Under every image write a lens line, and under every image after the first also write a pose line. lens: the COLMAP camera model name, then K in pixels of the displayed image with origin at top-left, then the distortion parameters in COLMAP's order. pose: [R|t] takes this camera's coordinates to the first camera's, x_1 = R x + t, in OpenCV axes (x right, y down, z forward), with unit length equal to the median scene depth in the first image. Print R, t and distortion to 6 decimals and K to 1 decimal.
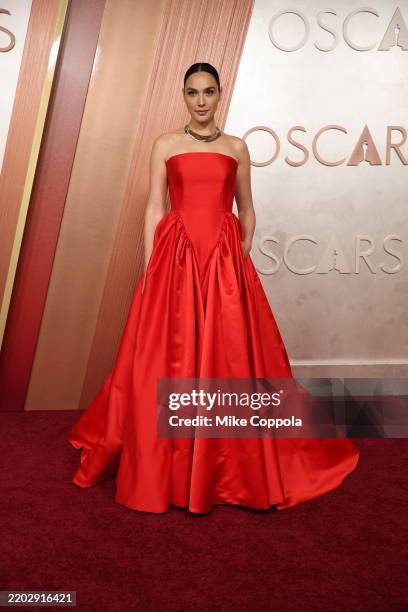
lens RADIAL K [[721.6, 0, 204.0], [0, 721.6, 306.0], [0, 0, 1]] dist [-0.012639, -0.011285]
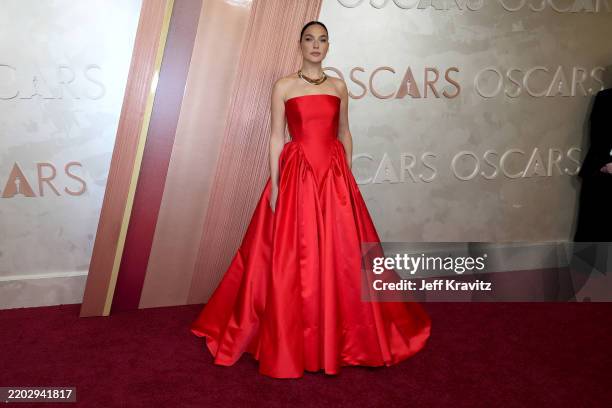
lens RADIAL K [[721.6, 0, 306.0], [0, 721.6, 204.0], [0, 0, 1]] dist [-0.012639, -0.011285]
pose [[0.971403, -0.034856, 0.234865, -0.325453], [0.034562, 0.999388, 0.005371, -0.027285], [-0.234908, 0.002900, 0.972013, -0.244807]]
